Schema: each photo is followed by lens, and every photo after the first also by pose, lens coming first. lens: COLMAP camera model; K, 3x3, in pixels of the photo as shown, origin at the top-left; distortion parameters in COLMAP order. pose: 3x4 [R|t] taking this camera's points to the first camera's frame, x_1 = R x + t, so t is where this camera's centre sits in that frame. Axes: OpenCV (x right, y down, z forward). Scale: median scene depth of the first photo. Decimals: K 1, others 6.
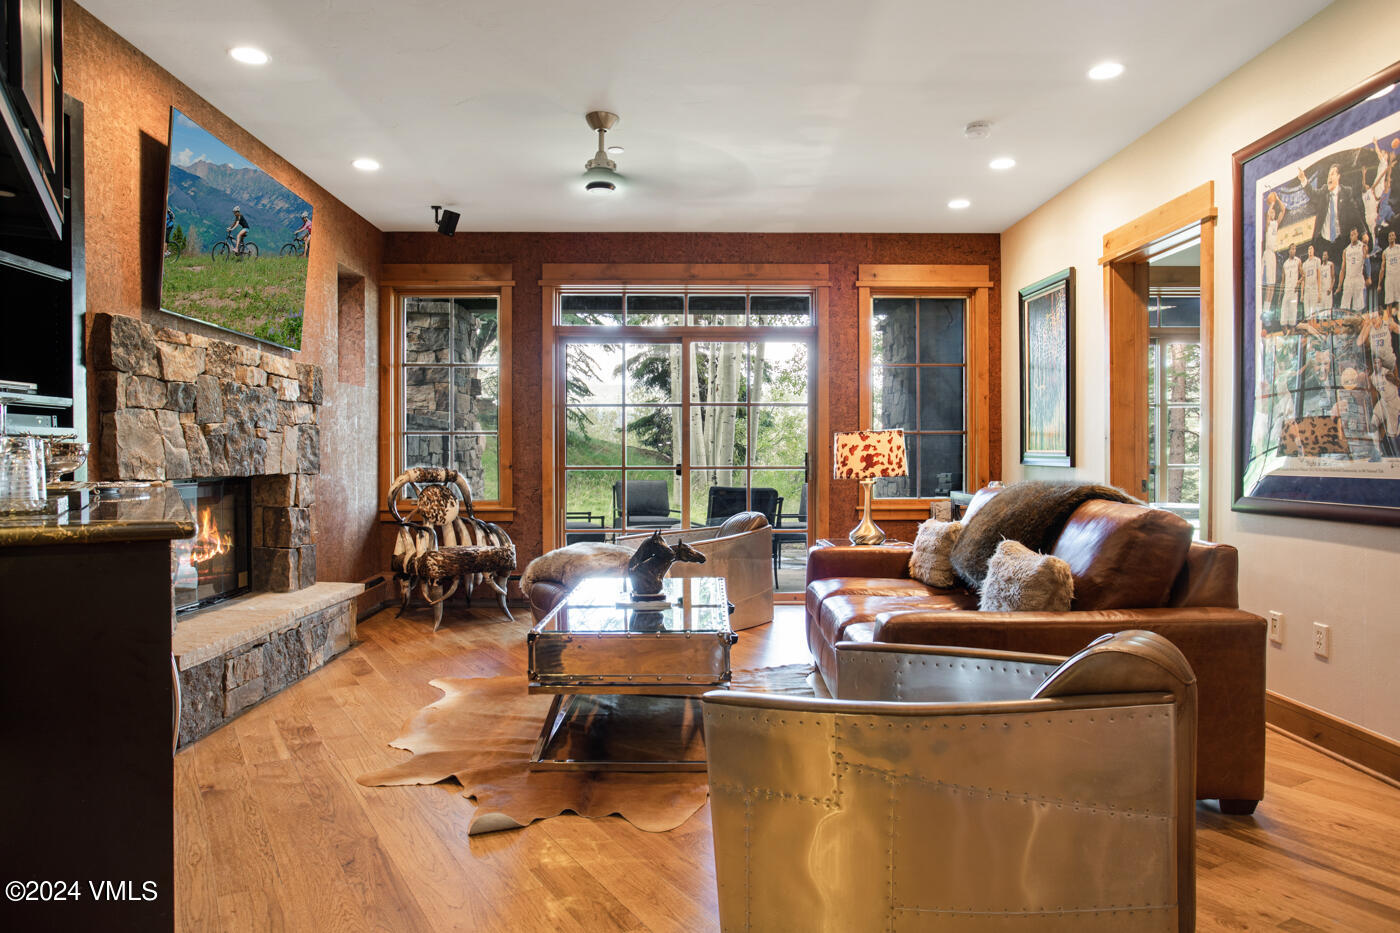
lens RADIAL K [[897.0, 0, 702.5], [0, 897.0, 455.3], [0, 0, 1]] dist [-0.034243, 0.002549]
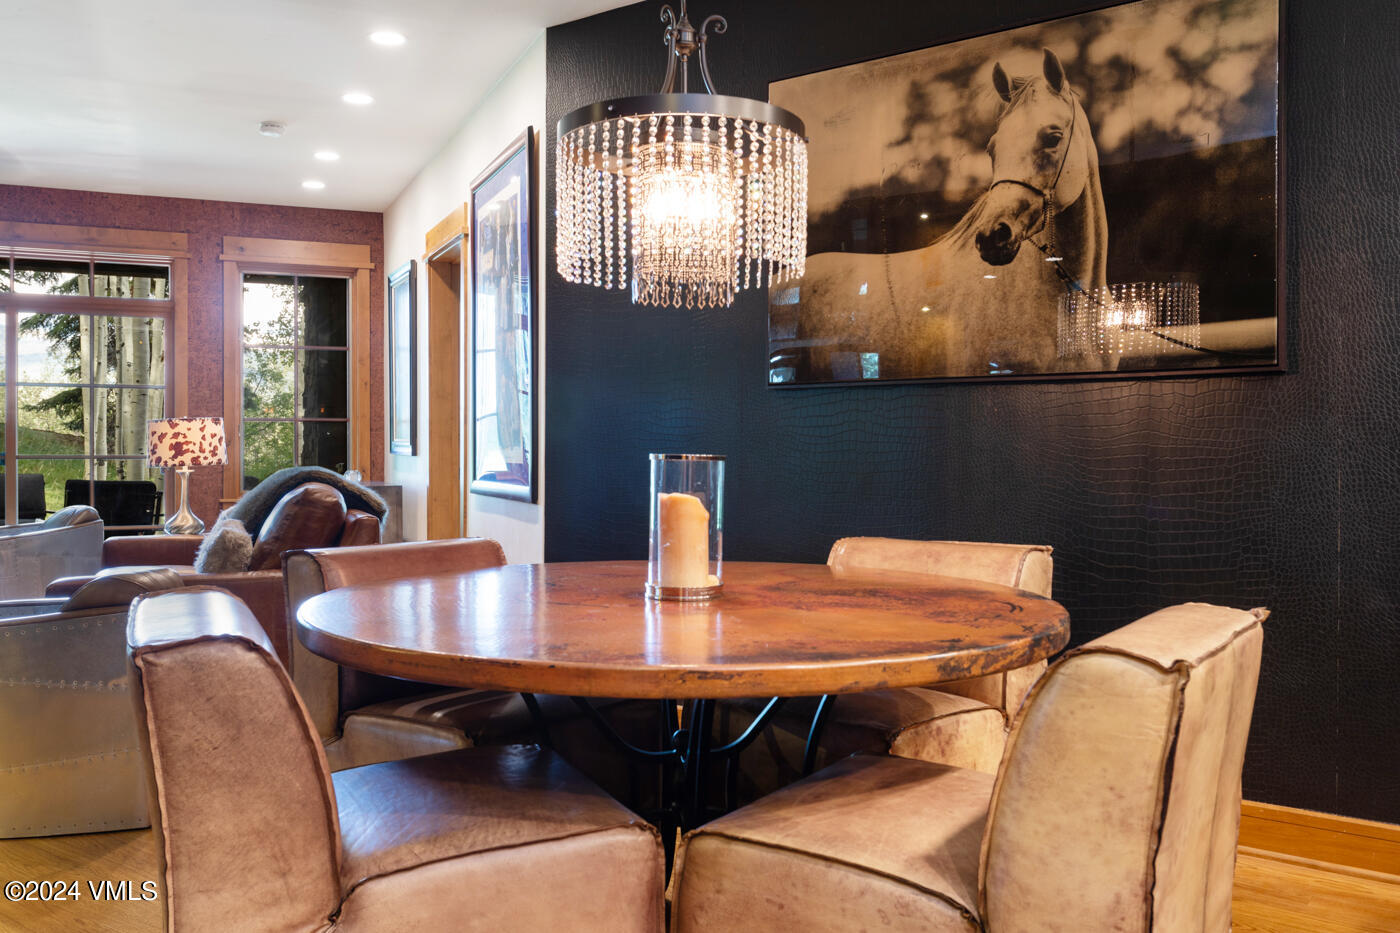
lens RADIAL K [[1169.3, 0, 699.5], [0, 1169.3, 465.7], [0, 0, 1]] dist [-0.017787, 0.015202]
pose [[0.923032, -0.004519, 0.384698, 0.192841], [-0.002791, 0.999826, 0.018440, -0.000493], [-0.384714, -0.018094, 0.922858, -0.352121]]
